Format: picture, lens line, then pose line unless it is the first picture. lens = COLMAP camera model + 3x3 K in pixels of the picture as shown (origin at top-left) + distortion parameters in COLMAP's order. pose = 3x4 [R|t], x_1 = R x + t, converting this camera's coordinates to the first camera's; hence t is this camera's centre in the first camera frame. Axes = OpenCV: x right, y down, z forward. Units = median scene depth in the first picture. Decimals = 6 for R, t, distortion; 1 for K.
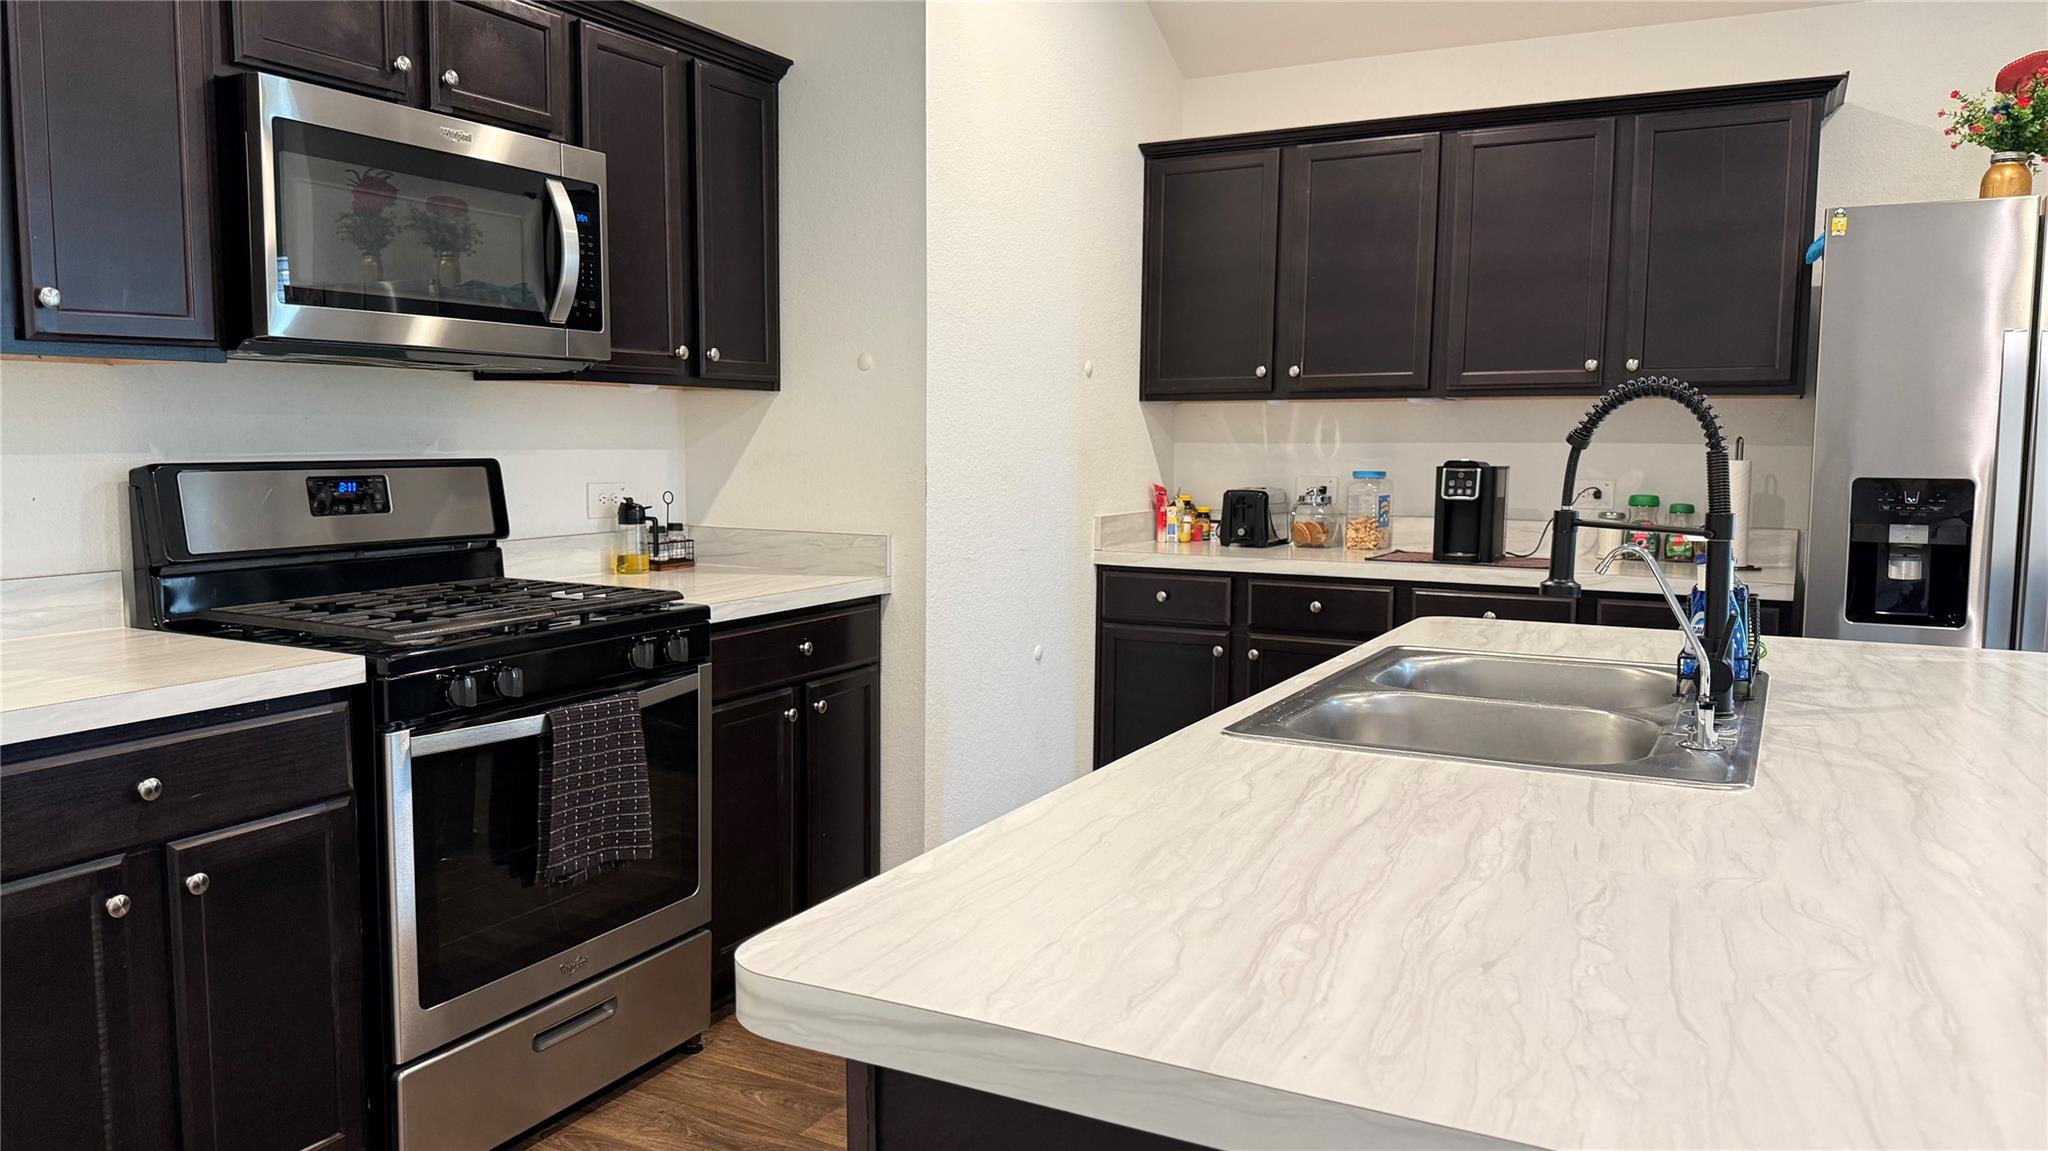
lens RADIAL K [[1426.1, 0, 1015.9], [0, 1426.1, 572.8], [0, 0, 1]] dist [0.081391, -0.083184]
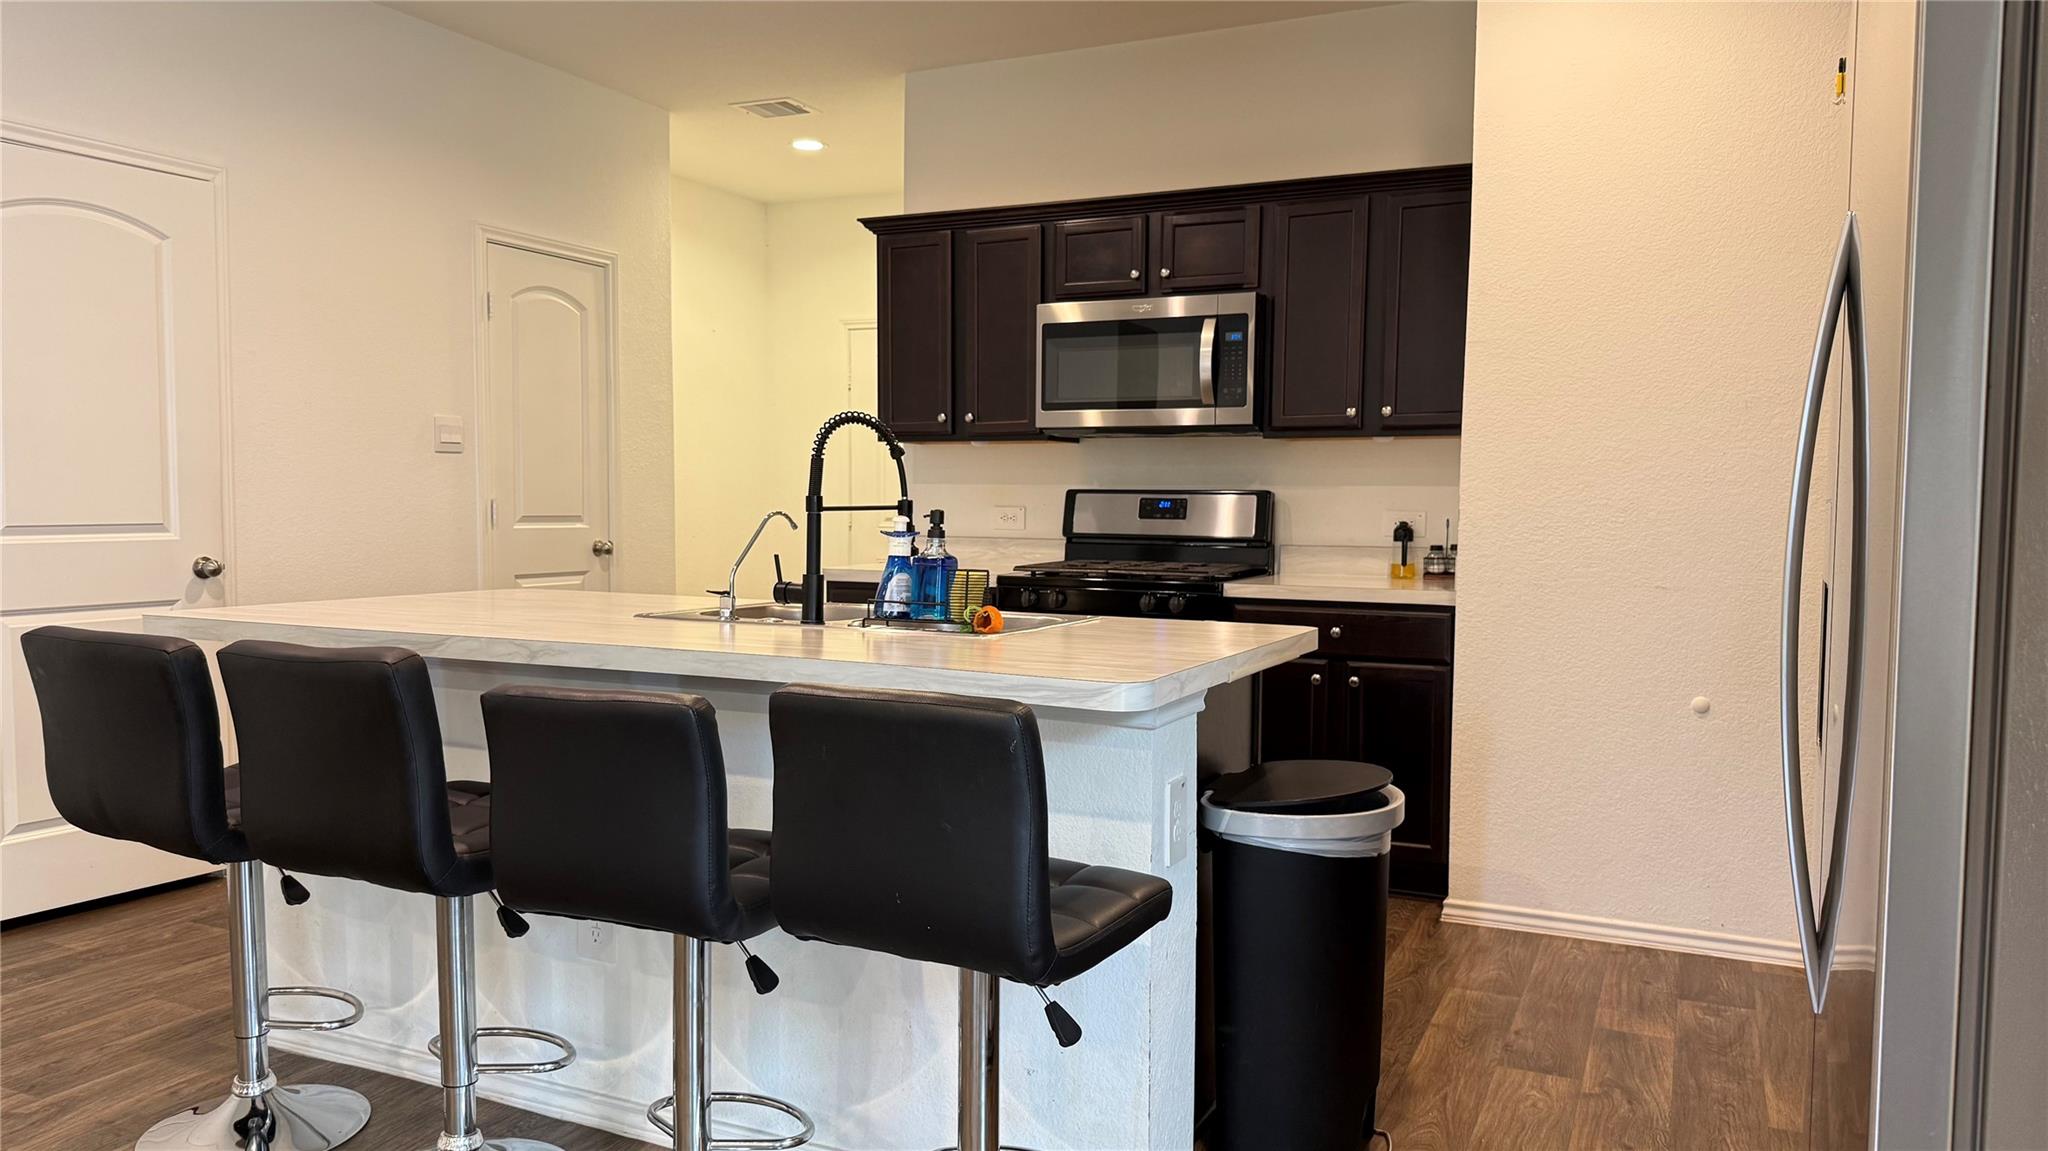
lens RADIAL K [[1426.1, 0, 1021.1], [0, 1426.1, 592.9], [0, 0, 1]] dist [0.081391, -0.083184]
pose [[0.024821, 0.060128, -0.997882, 1.199514], [-0.103428, 0.992987, 0.057260, -0.029374], [0.994327, 0.101787, 0.030866, 0.694098]]
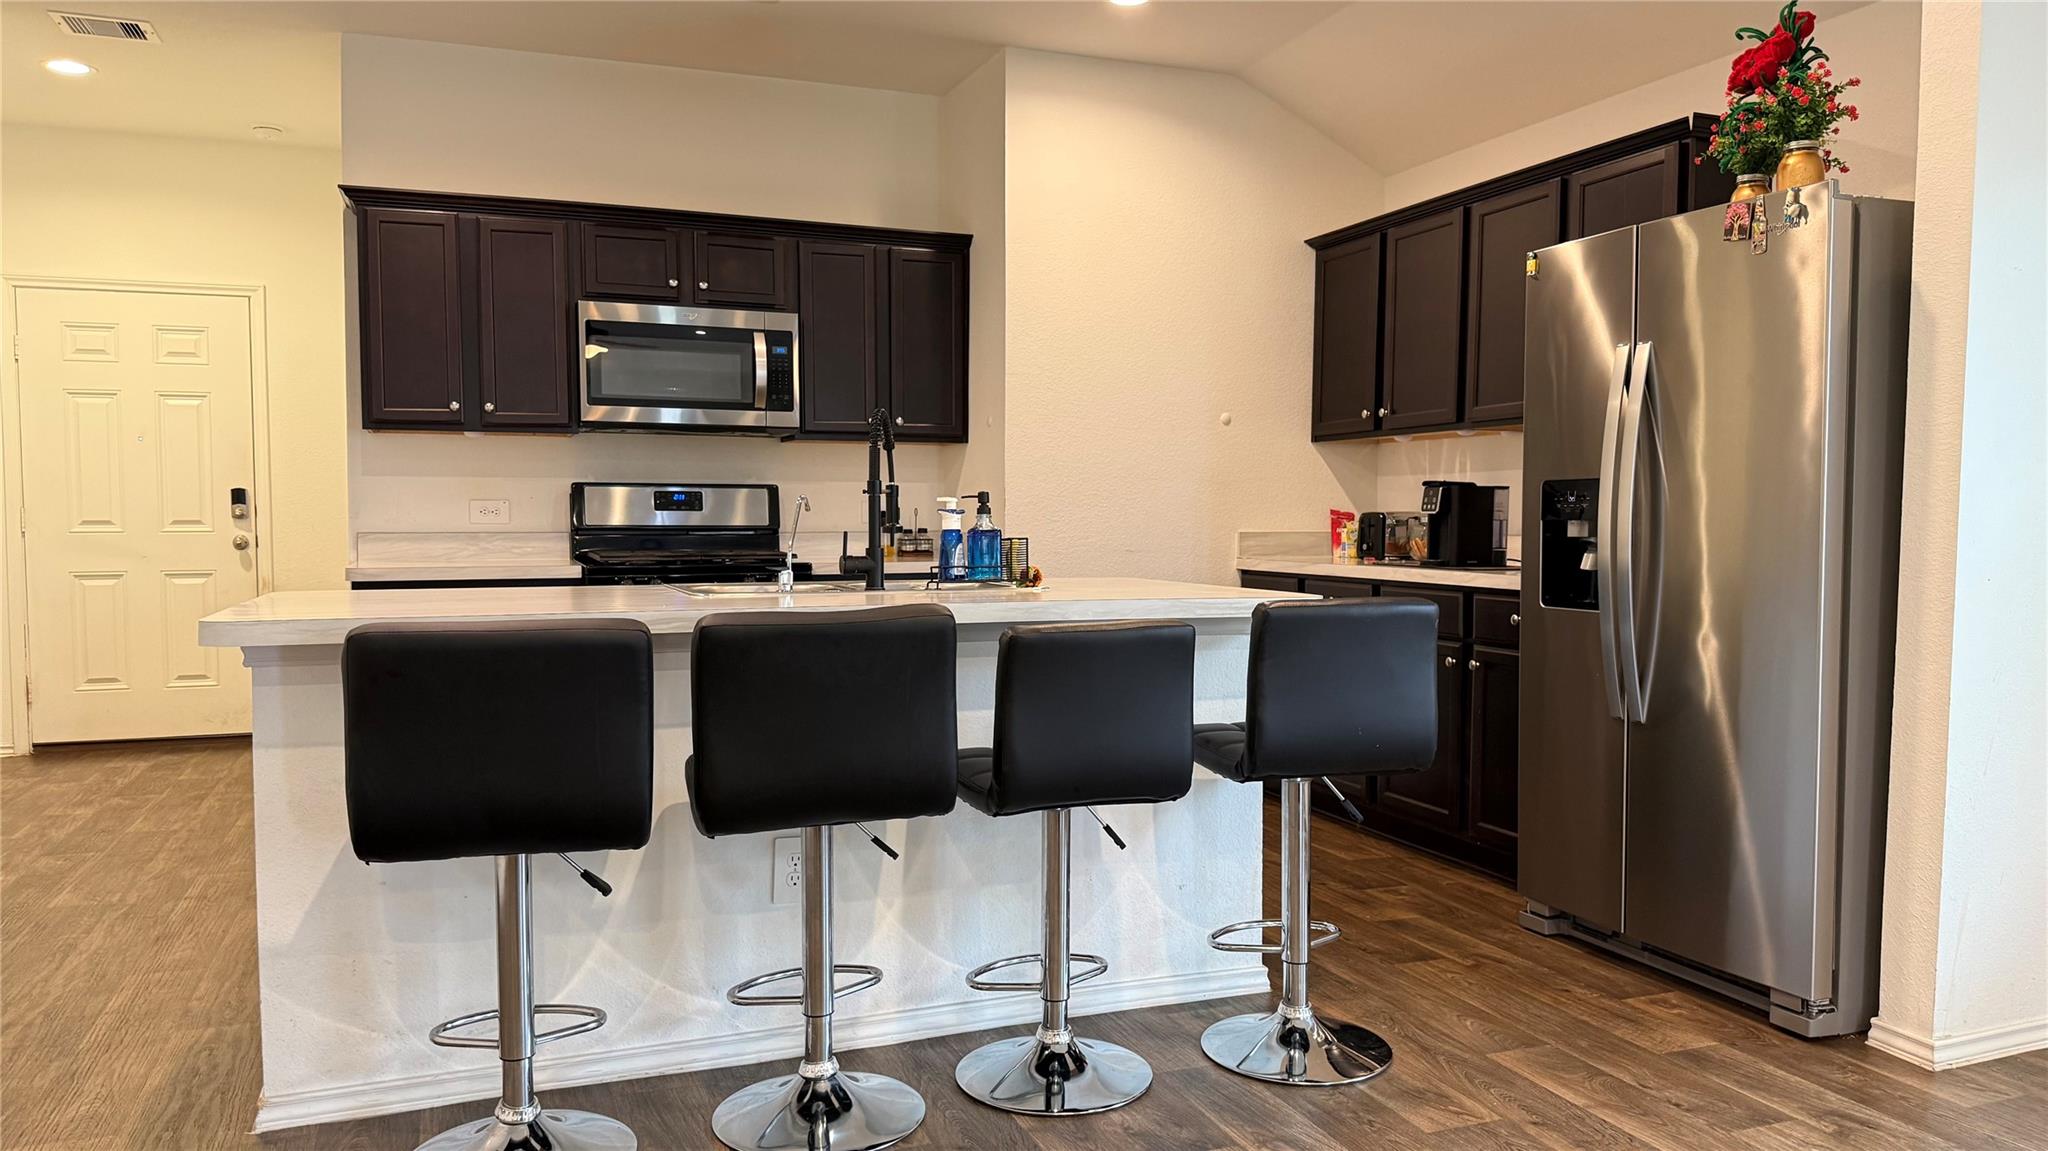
lens RADIAL K [[1426.1, 0, 1054.0], [0, 1426.1, 582.6], [0, 0, 1]] dist [0.081391, -0.083184]
pose [[0.756242, 0.026718, -0.653747, 1.080091], [-0.058737, 0.997904, -0.027162, 0.071708], [0.651651, 0.058940, 0.756226, -0.124149]]
